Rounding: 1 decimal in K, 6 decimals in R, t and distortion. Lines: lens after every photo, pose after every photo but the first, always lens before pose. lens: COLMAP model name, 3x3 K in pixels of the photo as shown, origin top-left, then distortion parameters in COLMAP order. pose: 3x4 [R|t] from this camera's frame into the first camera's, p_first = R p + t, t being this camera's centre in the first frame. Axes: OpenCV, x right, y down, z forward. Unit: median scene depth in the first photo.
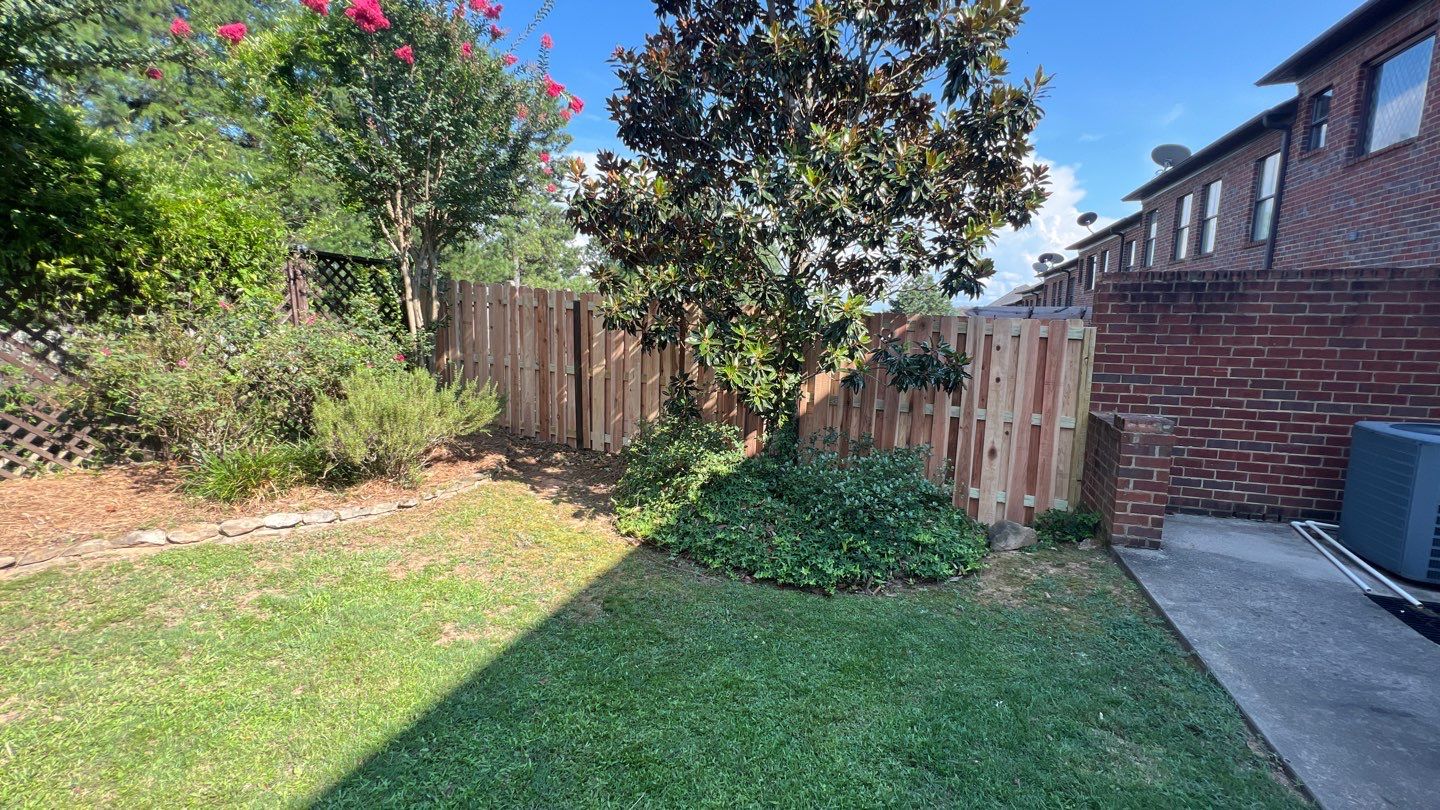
lens RADIAL K [[574.4, 0, 717.0], [0, 574.4, 402.0], [0, 0, 1]] dist [-0.001084, 0.000607]
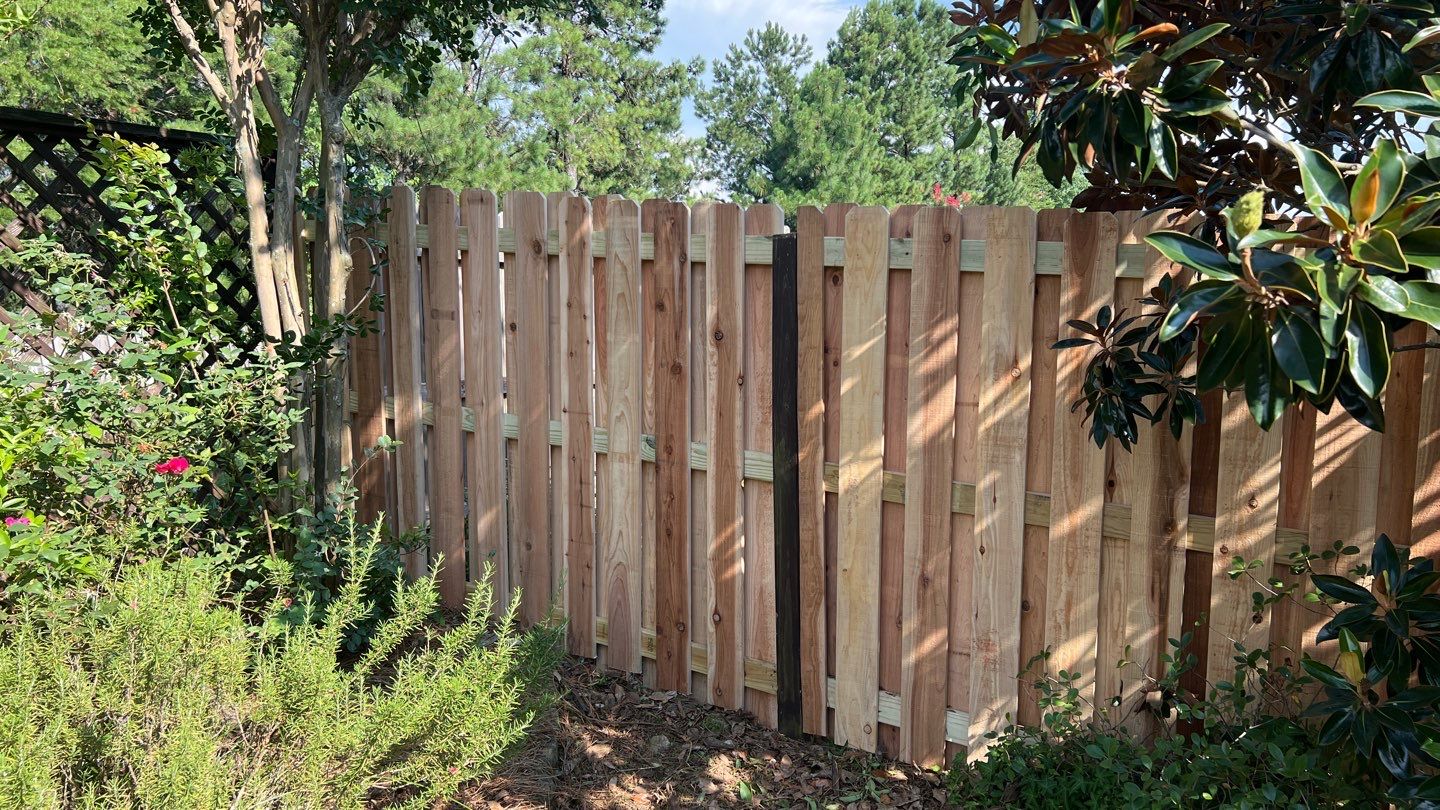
lens RADIAL K [[1068.2, 0, 720.0], [0, 1068.2, 405.0], [0, 0, 1]] dist [0.069519, -0.078553]
pose [[0.980797, -0.004167, -0.194988, -0.168504], [-0.000887, 0.999666, -0.025824, -0.074855], [0.195030, 0.025501, 0.980466, 0.454282]]
